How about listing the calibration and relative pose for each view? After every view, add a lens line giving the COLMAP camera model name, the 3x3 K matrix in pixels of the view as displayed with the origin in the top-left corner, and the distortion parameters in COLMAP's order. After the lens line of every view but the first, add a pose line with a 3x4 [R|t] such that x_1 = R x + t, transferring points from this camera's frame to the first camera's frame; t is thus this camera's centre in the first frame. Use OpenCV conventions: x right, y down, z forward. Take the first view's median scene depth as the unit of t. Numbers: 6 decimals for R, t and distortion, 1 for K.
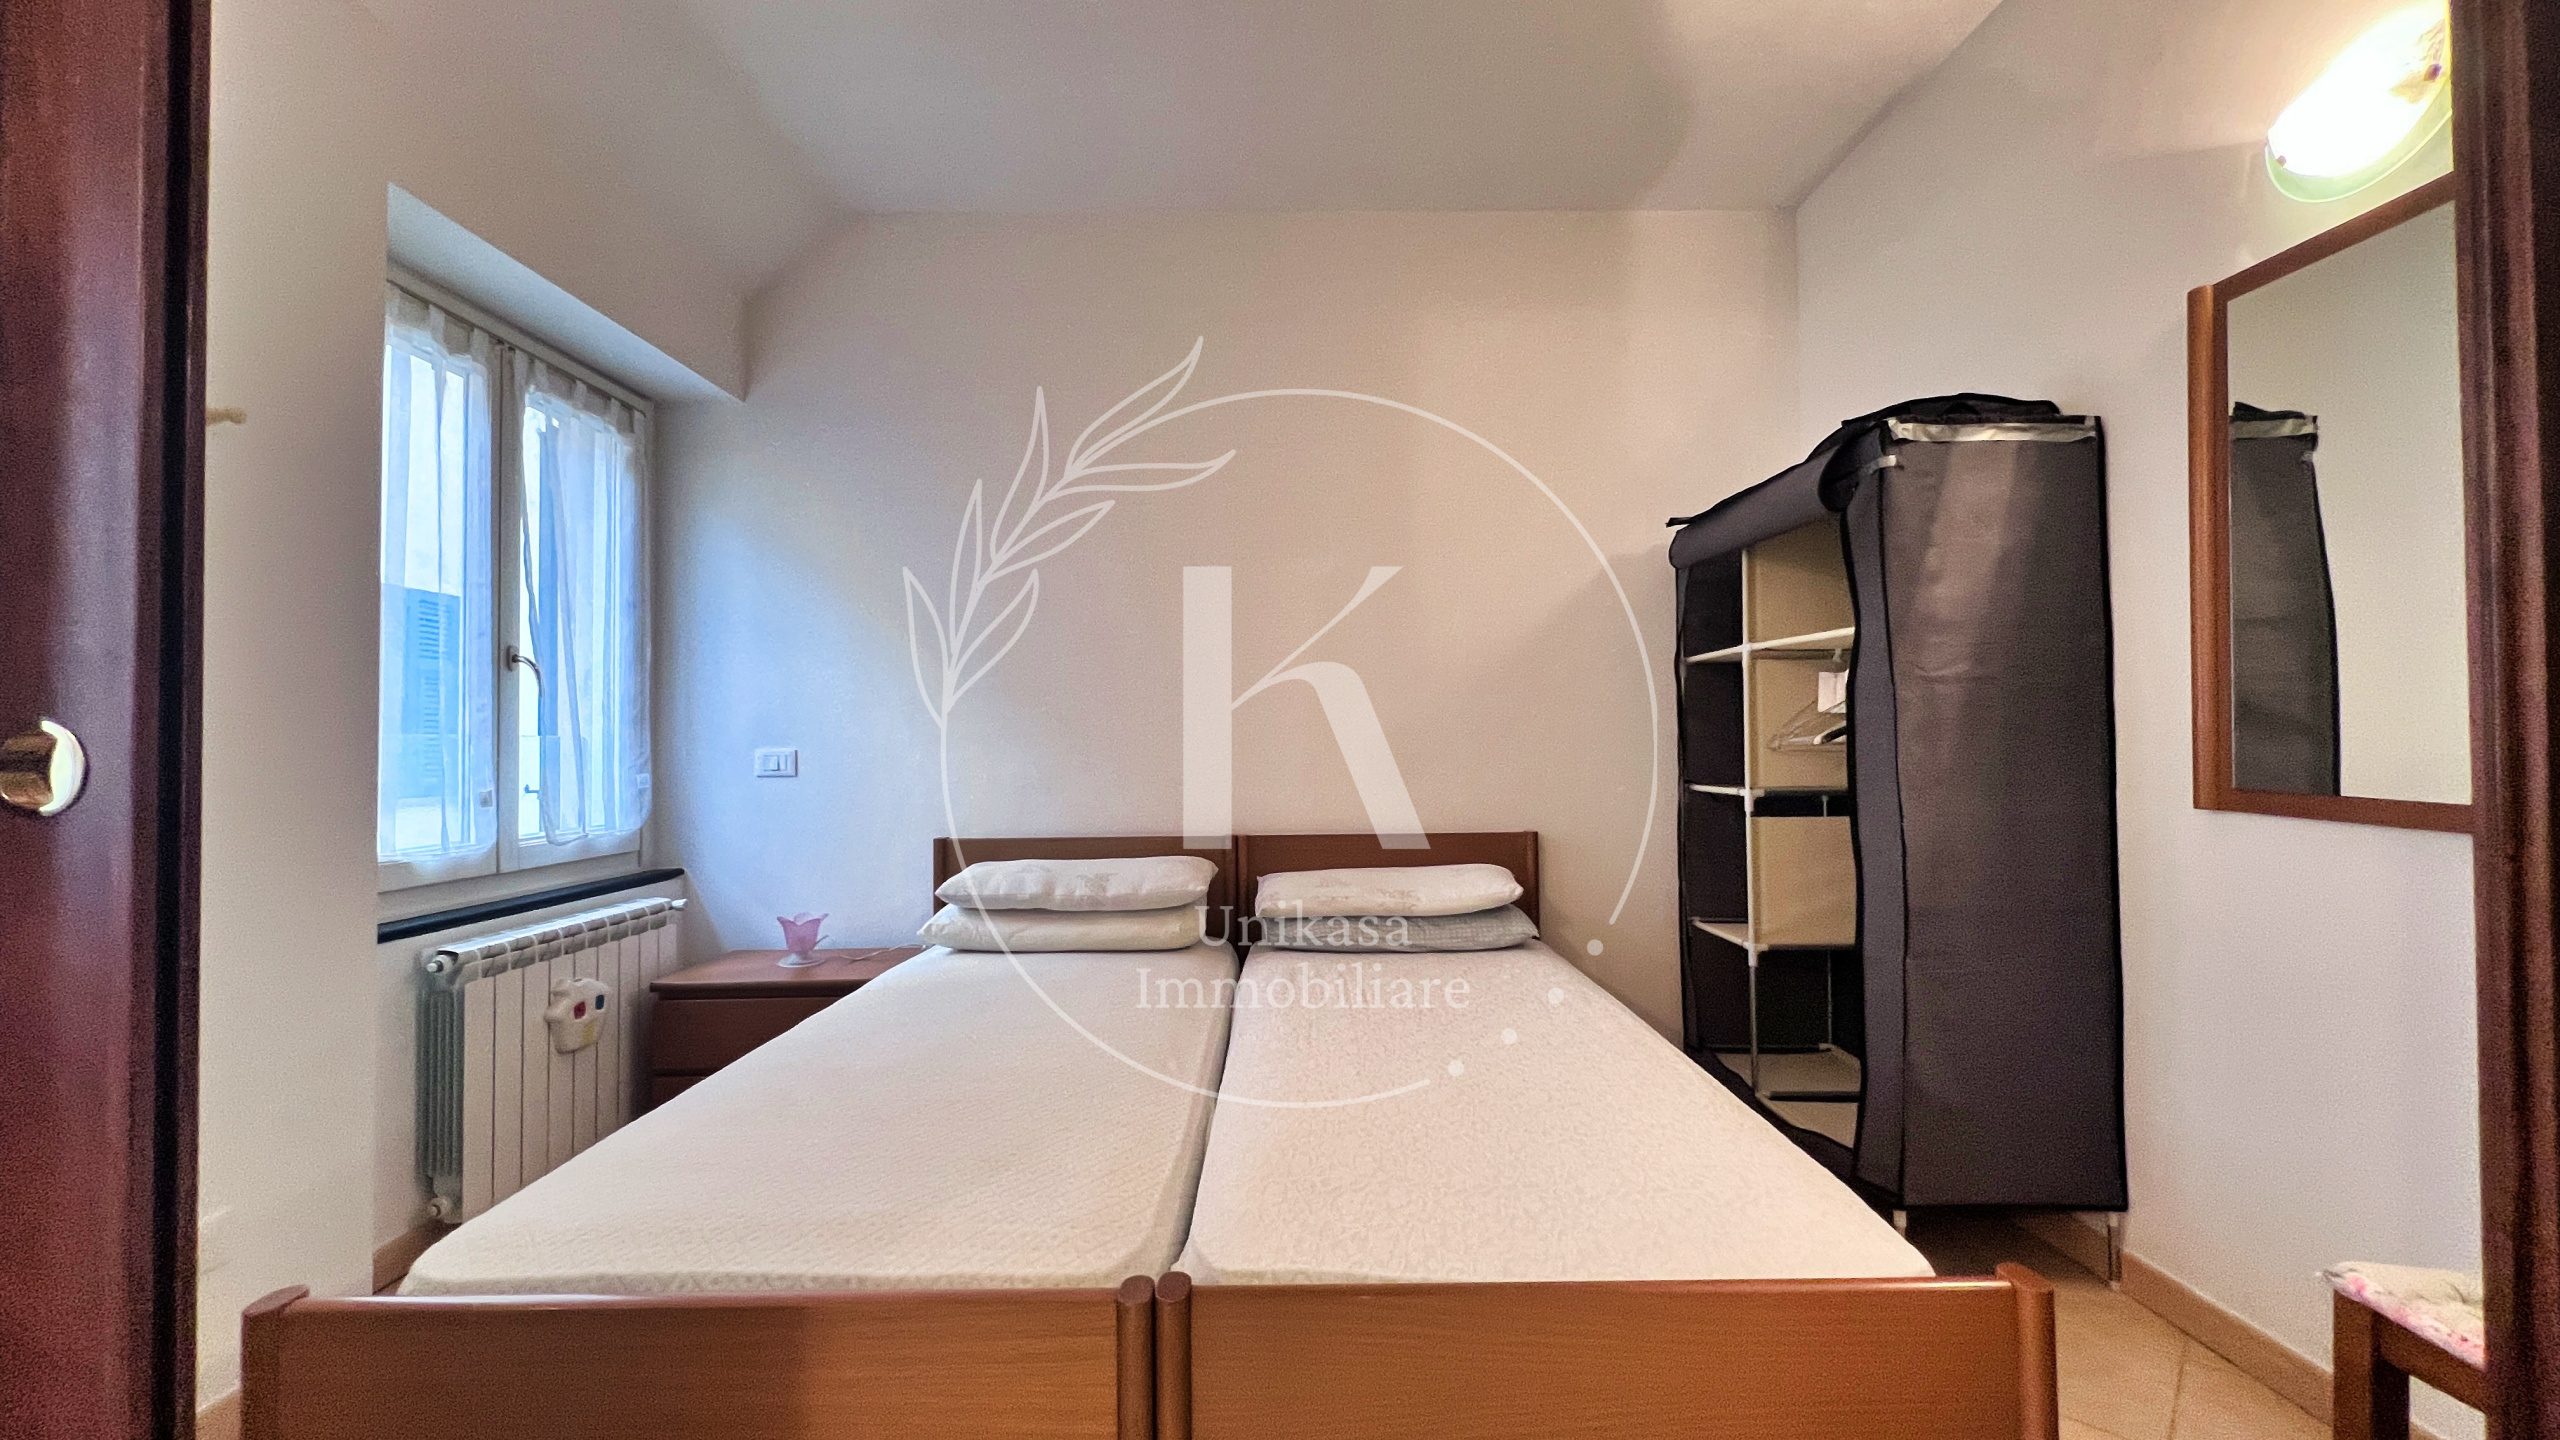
lens RADIAL K [[1023.5, 0, 1269.1], [0, 1023.5, 713.3], [0, 0, 1]] dist [0.002427, -0.001177]
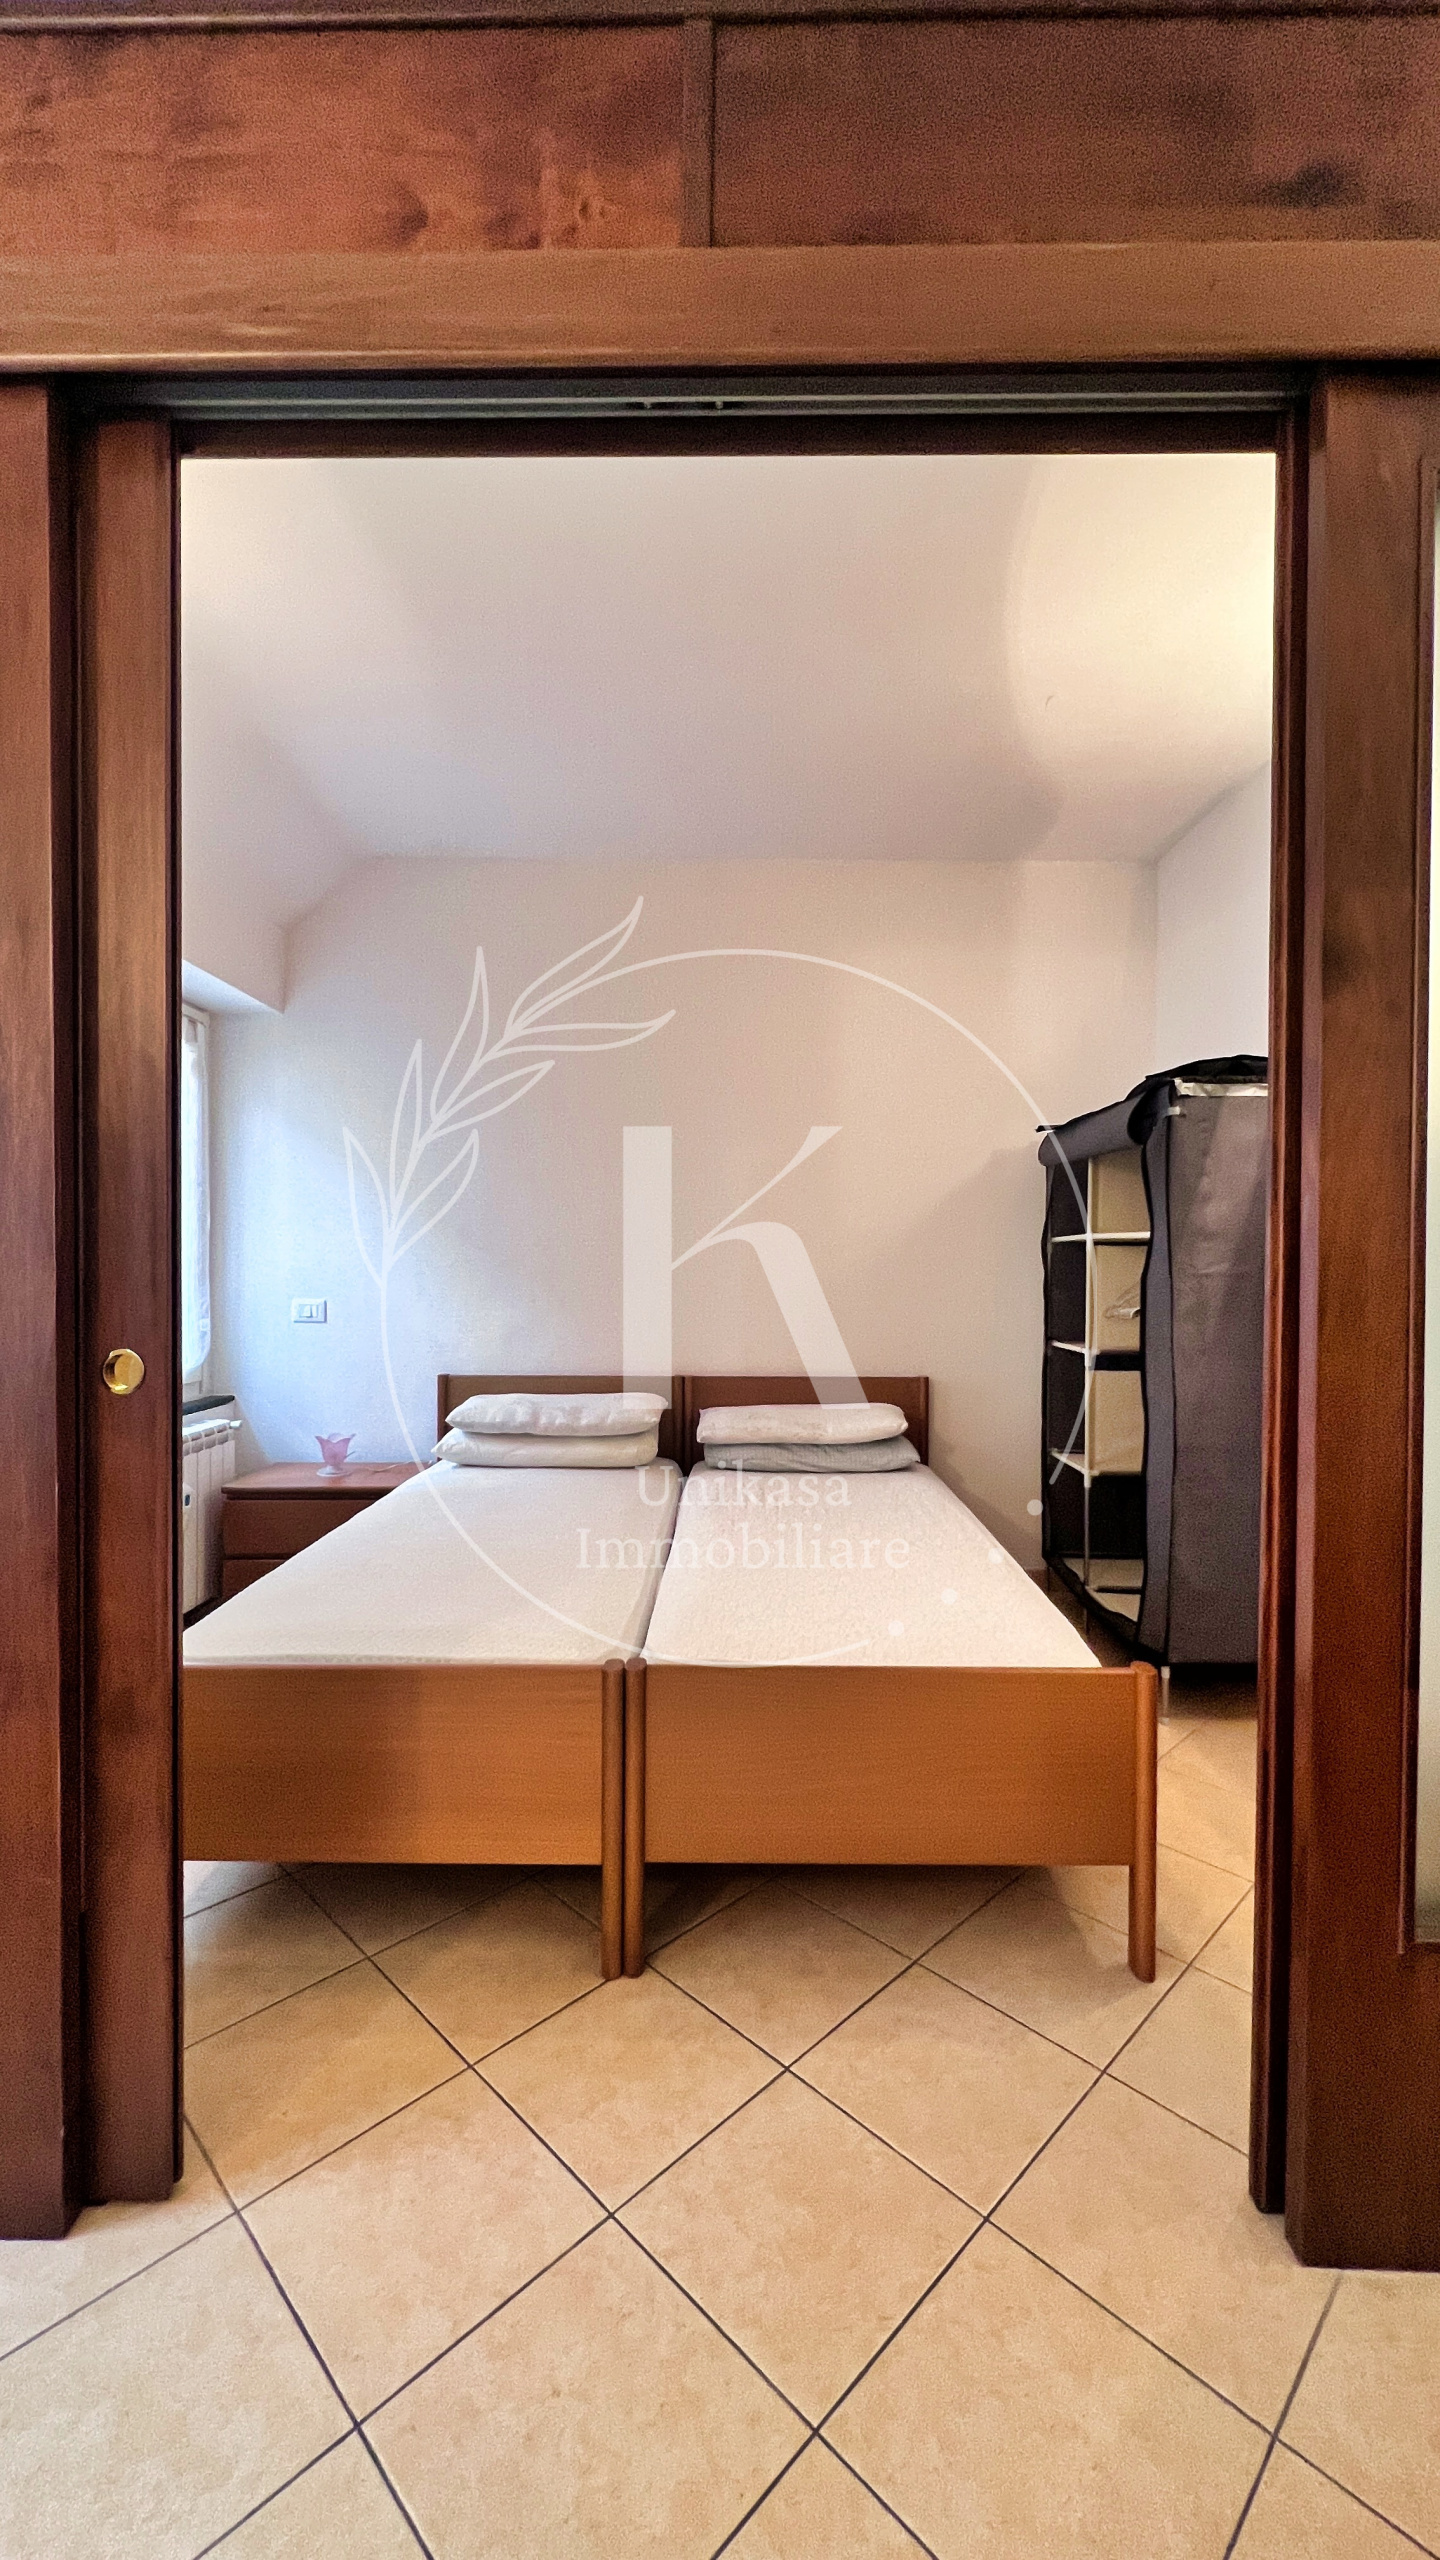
lens RADIAL K [[1023.5, 0, 716.4], [0, 1023.5, 1265.0], [0, 0, 1]] dist [0.002427, -0.001177]
pose [[0.999865, 0.015545, -0.005334, 0.015291], [-0.015396, 0.999519, 0.026930, -0.058403], [0.005750, -0.026844, 0.999623, -0.274333]]
